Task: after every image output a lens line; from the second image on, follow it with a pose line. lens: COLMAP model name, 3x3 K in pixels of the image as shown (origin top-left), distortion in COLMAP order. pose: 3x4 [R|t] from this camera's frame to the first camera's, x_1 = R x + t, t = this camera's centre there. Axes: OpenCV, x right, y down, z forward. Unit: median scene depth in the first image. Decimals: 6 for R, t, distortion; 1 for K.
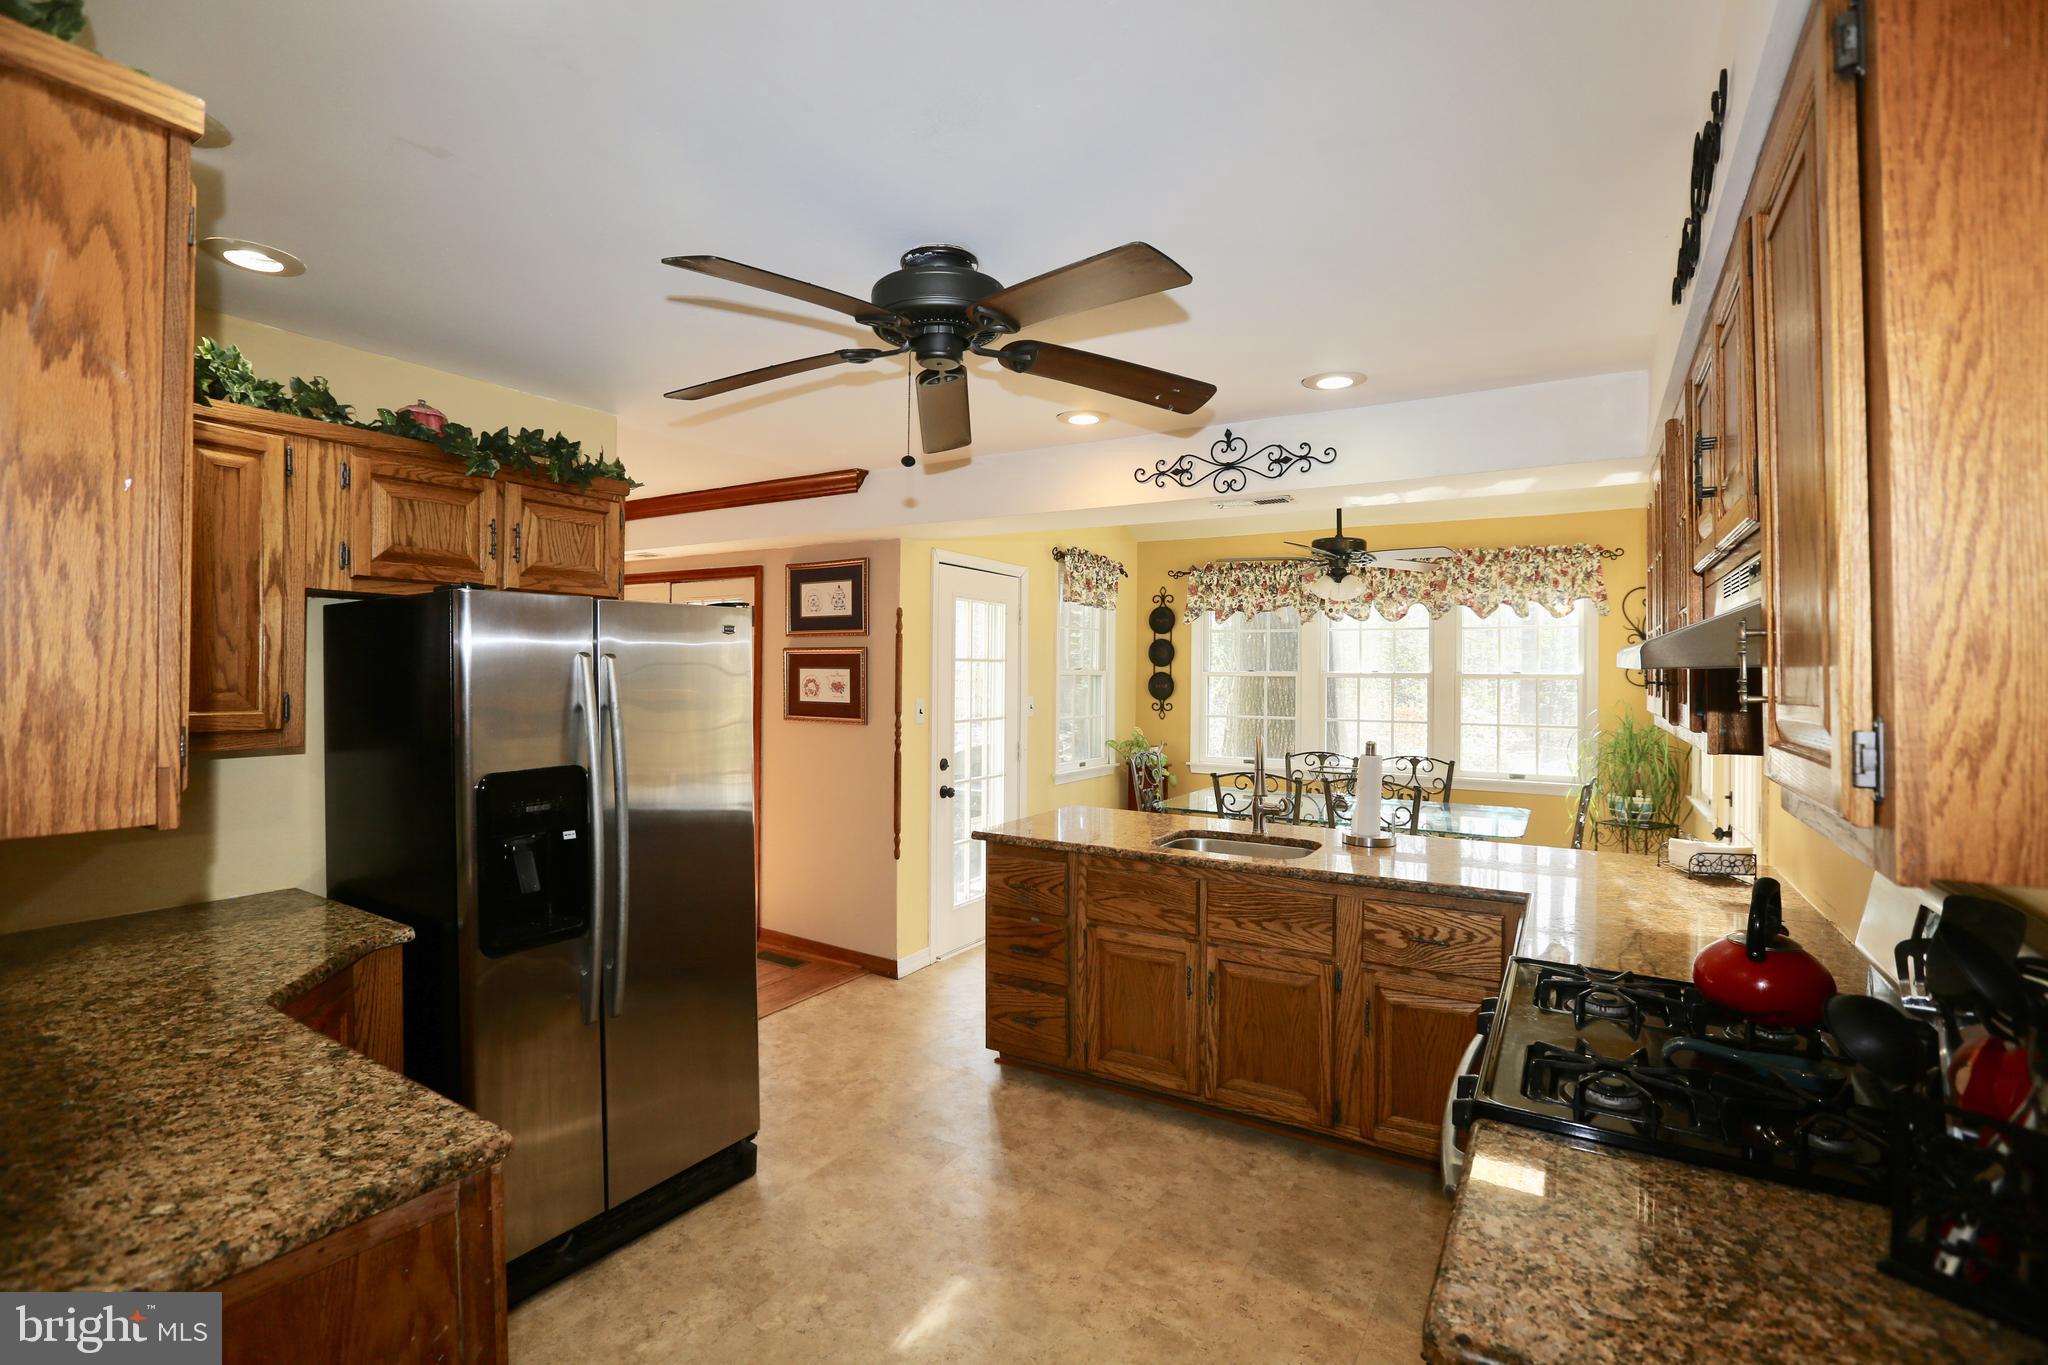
lens RADIAL K [[931.8, 0, 1018.2], [0, 931.8, 674.1], [0, 0, 1]] dist [-0.045884, 0.013646]
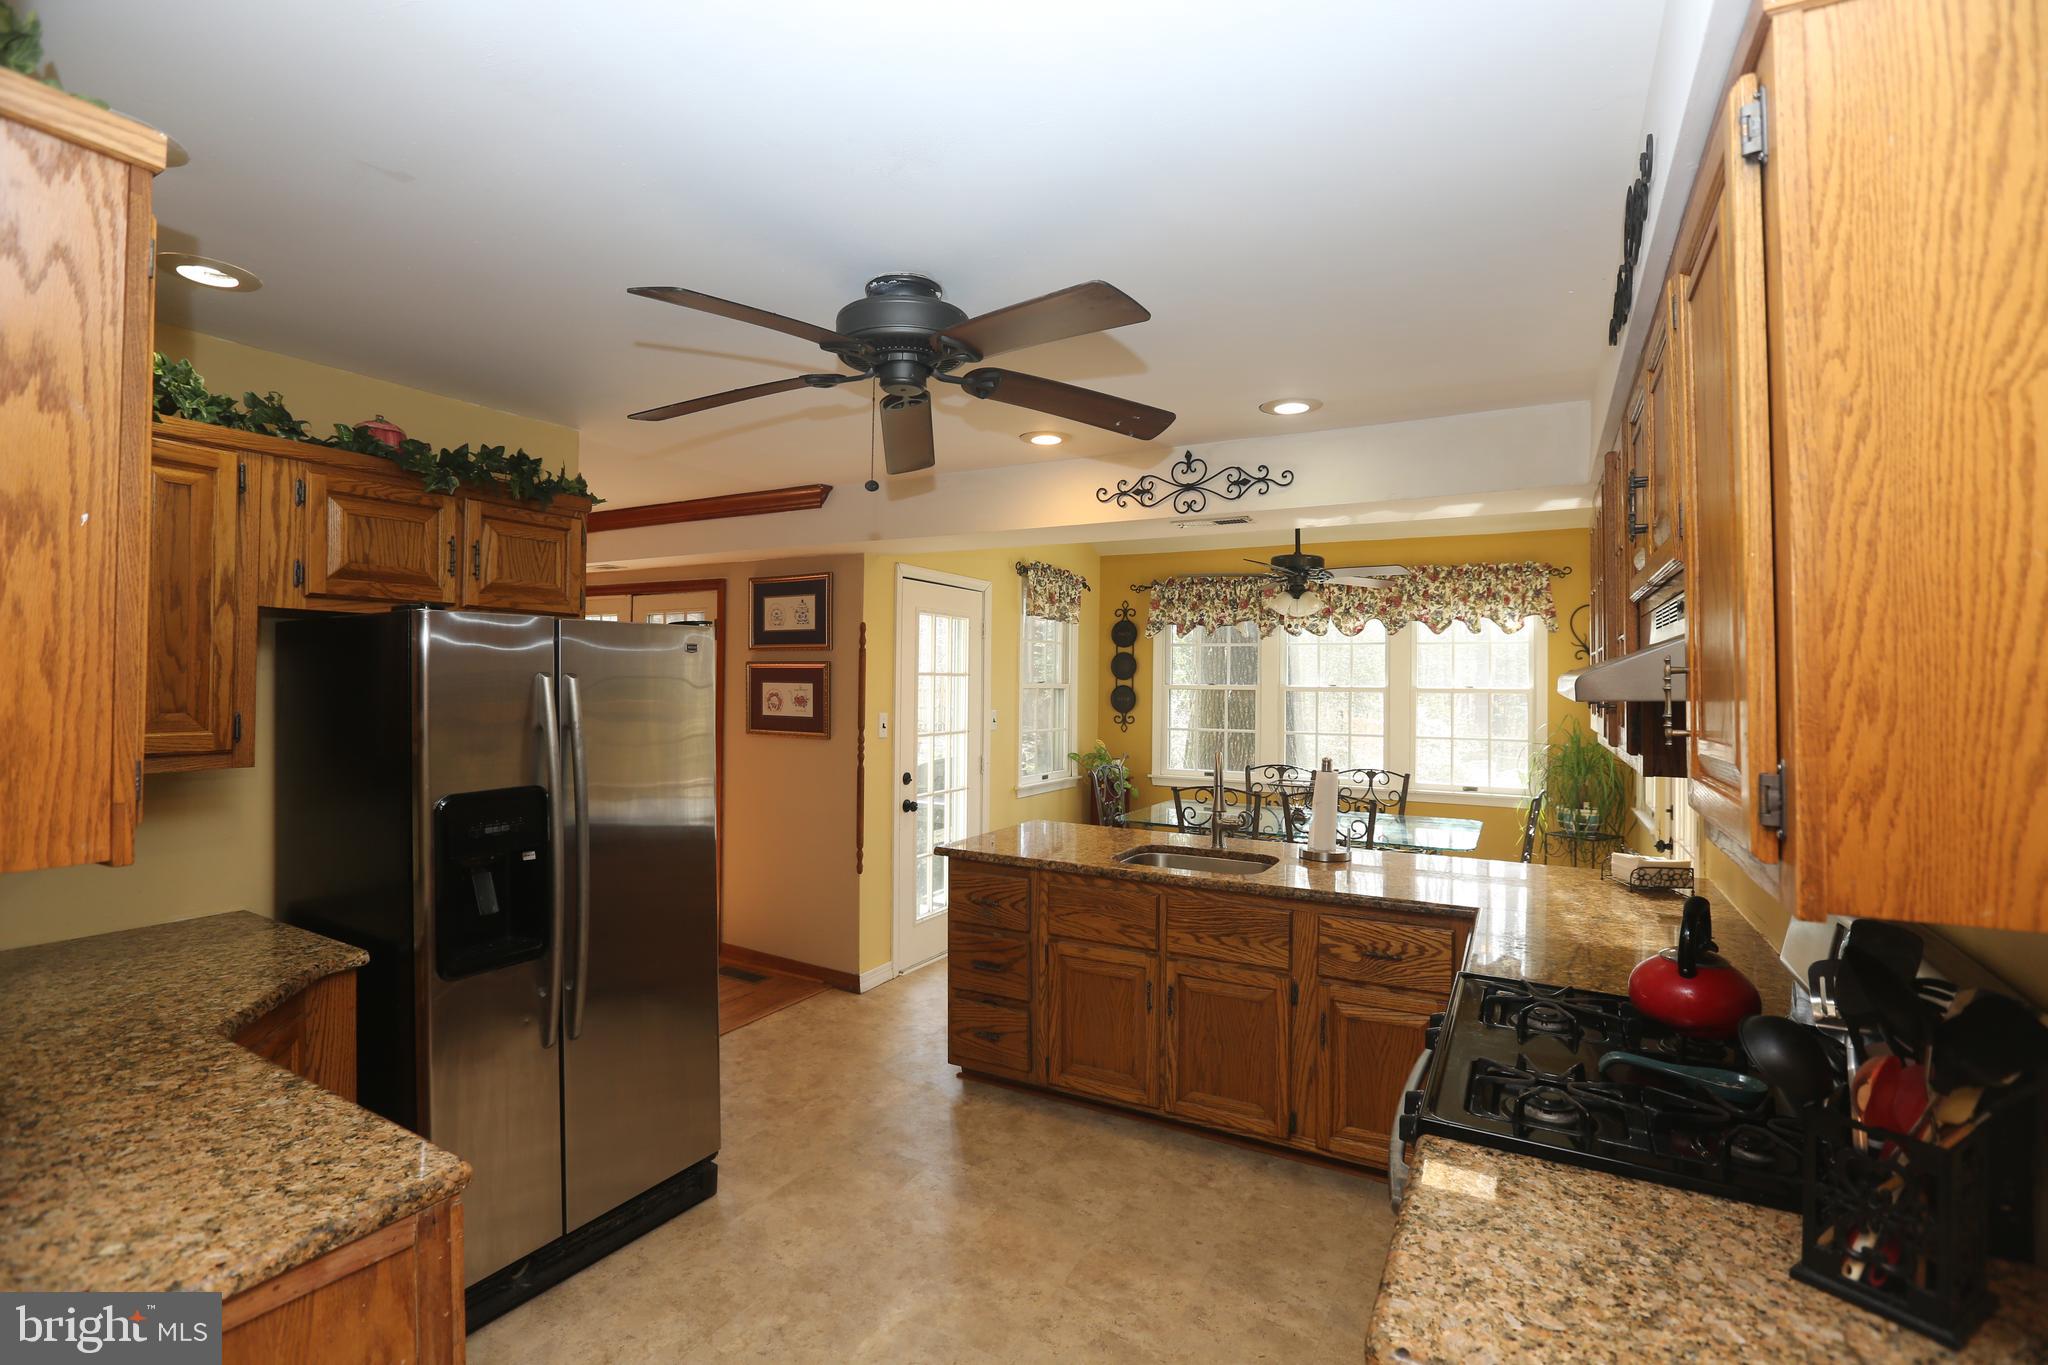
lens RADIAL K [[931.8, 0, 1017.1], [0, 931.8, 673.7], [0, 0, 1]] dist [-0.045884, 0.013646]
pose [[0.999305, 0.002871, 0.037160, 0.001225], [-0.002527, 0.999953, -0.009312, -0.007041], [-0.037185, 0.009211, 0.999266, -0.006603]]
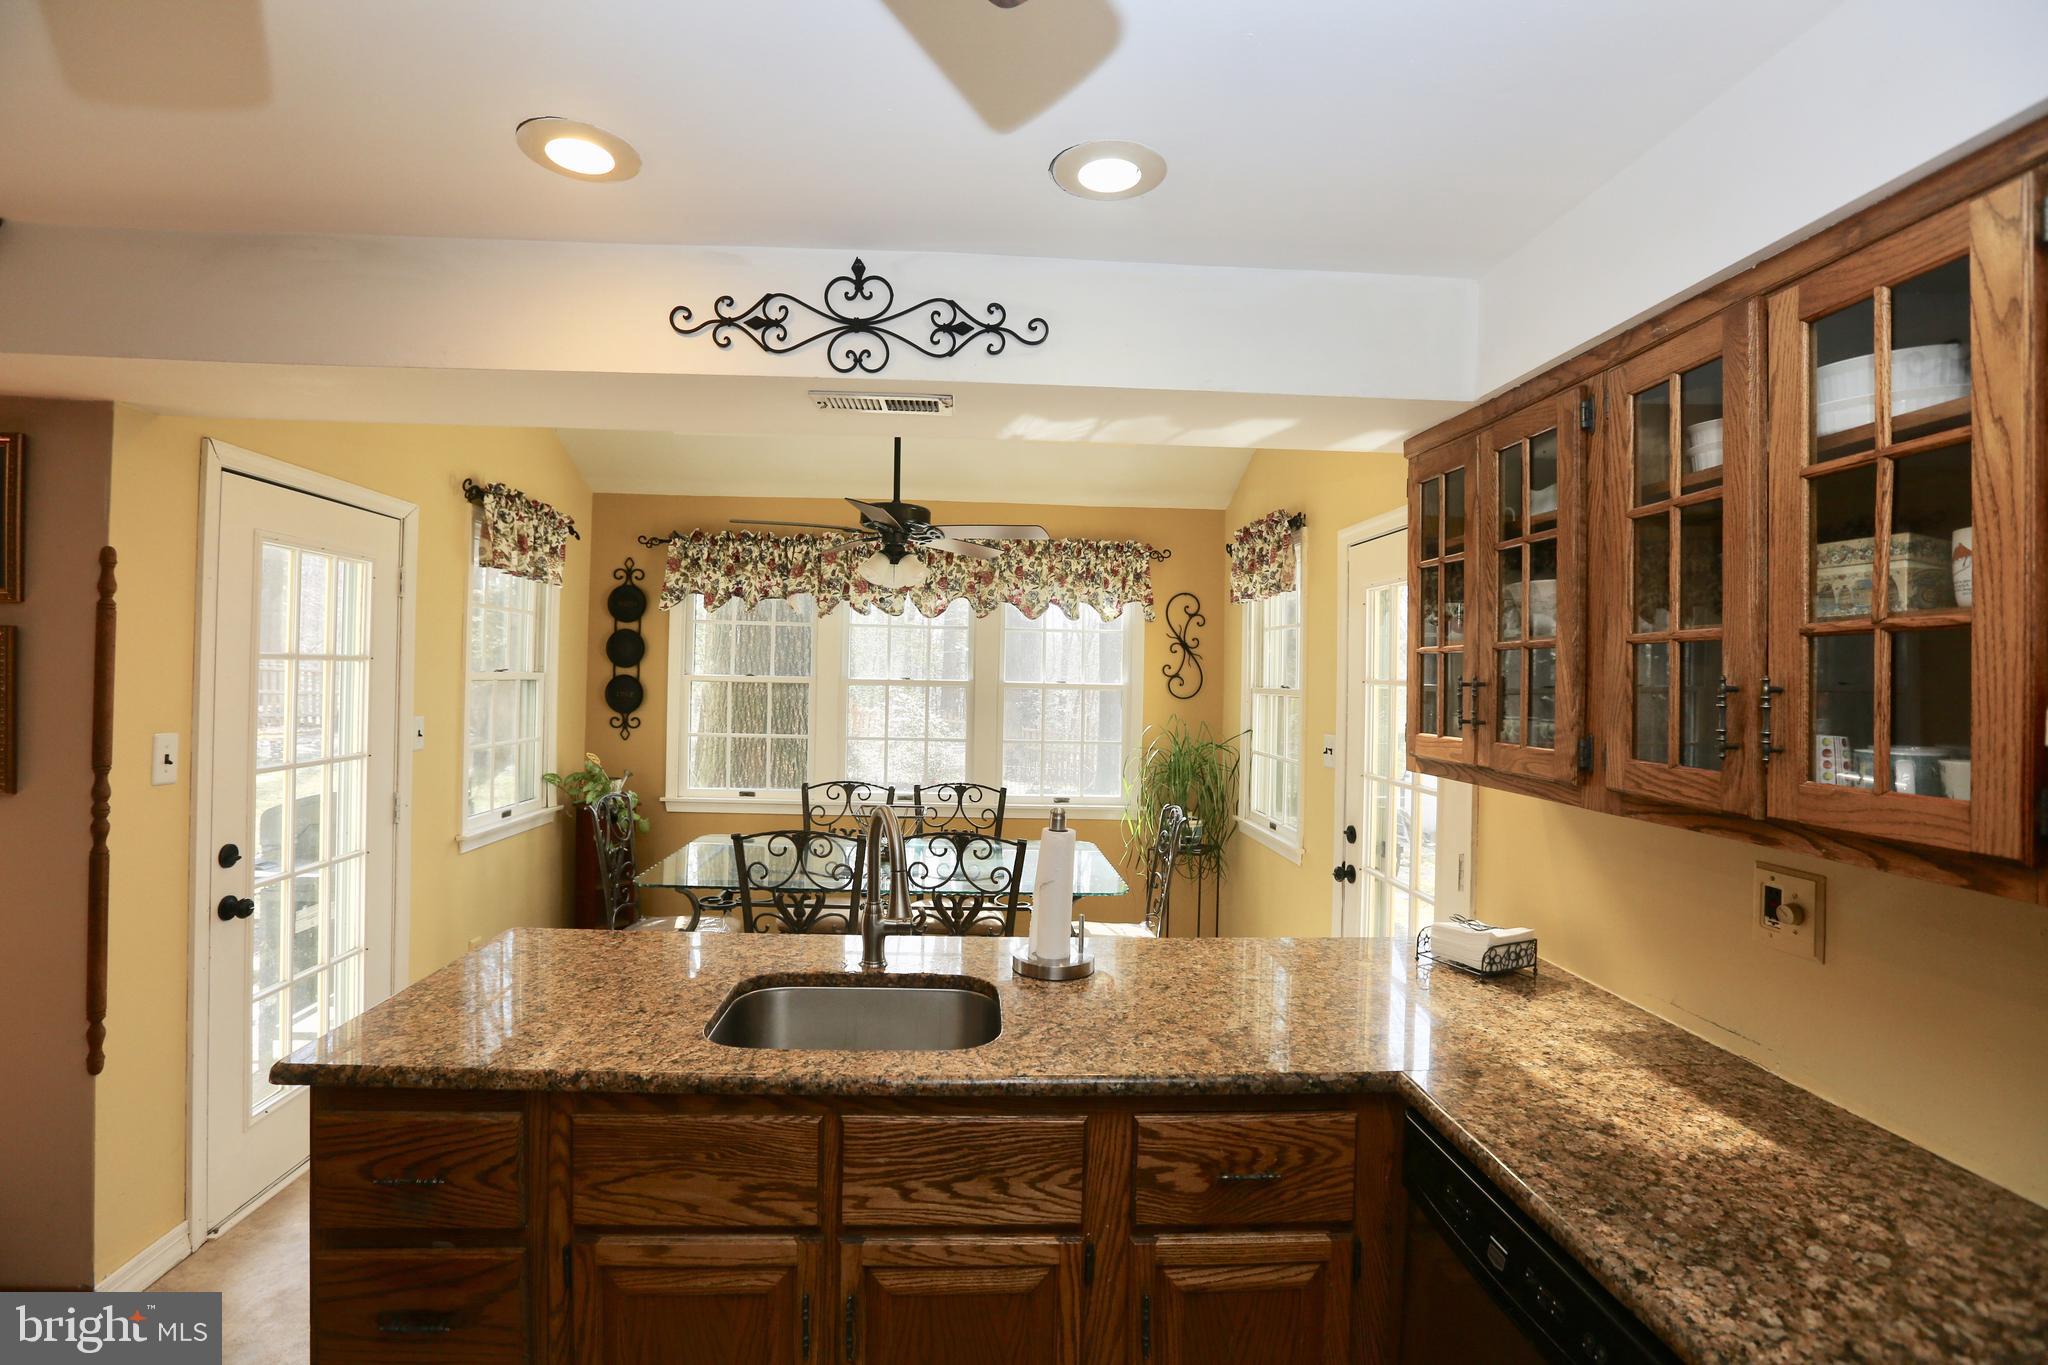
lens RADIAL K [[931.8, 0, 1004.4], [0, 931.8, 667.1], [0, 0, 1]] dist [-0.045884, 0.013646]
pose [[0.830149, 0.014302, 0.557358, -0.003416], [-0.014482, 0.999887, -0.004087, -0.014124], [-0.557353, -0.004679, 0.830263, 0.359010]]
